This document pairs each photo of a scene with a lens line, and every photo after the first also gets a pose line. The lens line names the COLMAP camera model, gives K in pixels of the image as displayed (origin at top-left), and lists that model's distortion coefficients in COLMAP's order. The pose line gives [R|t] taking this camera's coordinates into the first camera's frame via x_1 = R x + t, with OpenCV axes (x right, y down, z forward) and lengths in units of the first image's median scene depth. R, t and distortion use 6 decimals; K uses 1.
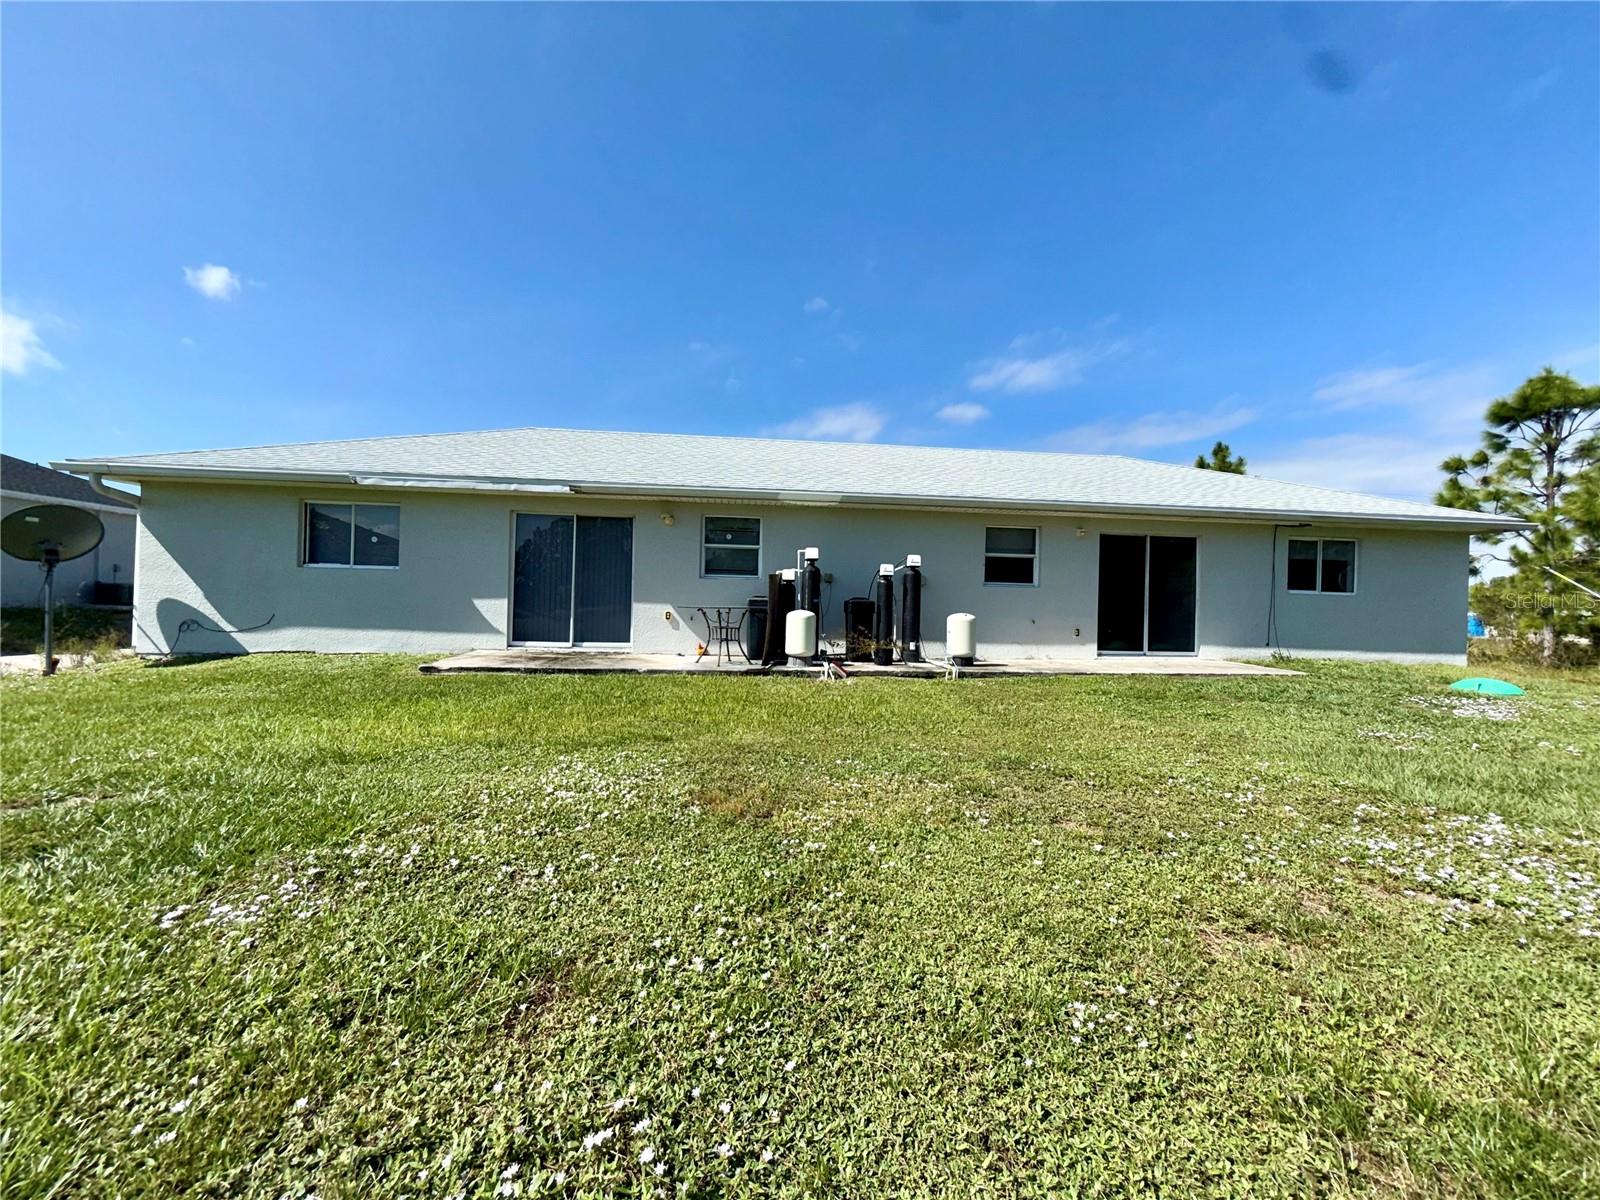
lens RADIAL K [[624.9, 0, 800.0], [0, 624.9, 600.0], [0, 0, 1]] dist [0.001348, 0.000075]
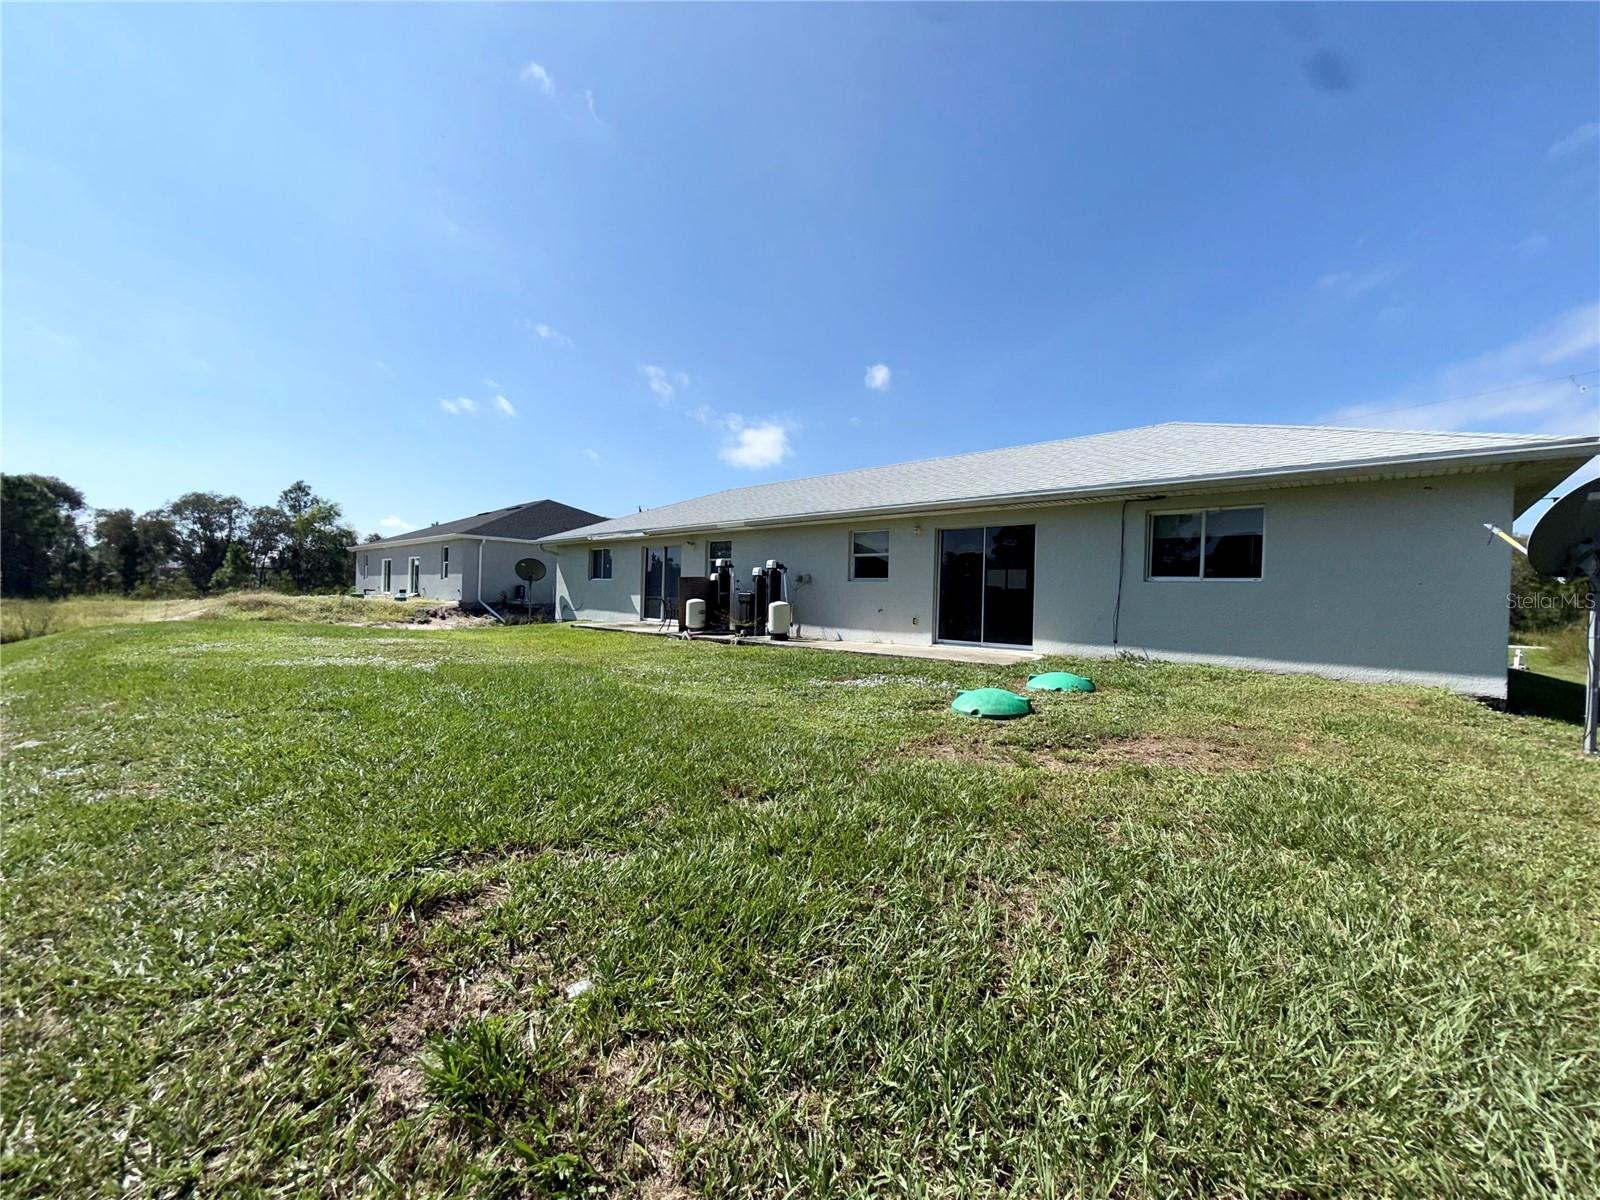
lens RADIAL K [[624.9, 0, 800.0], [0, 624.9, 600.0], [0, 0, 1]] dist [0.001348, 0.000075]
pose [[0.659766, -0.001842, -0.751469, 1.119749], [-0.008309, 0.999918, -0.009746, 0.026459], [0.751425, 0.012674, 0.659696, 0.115440]]
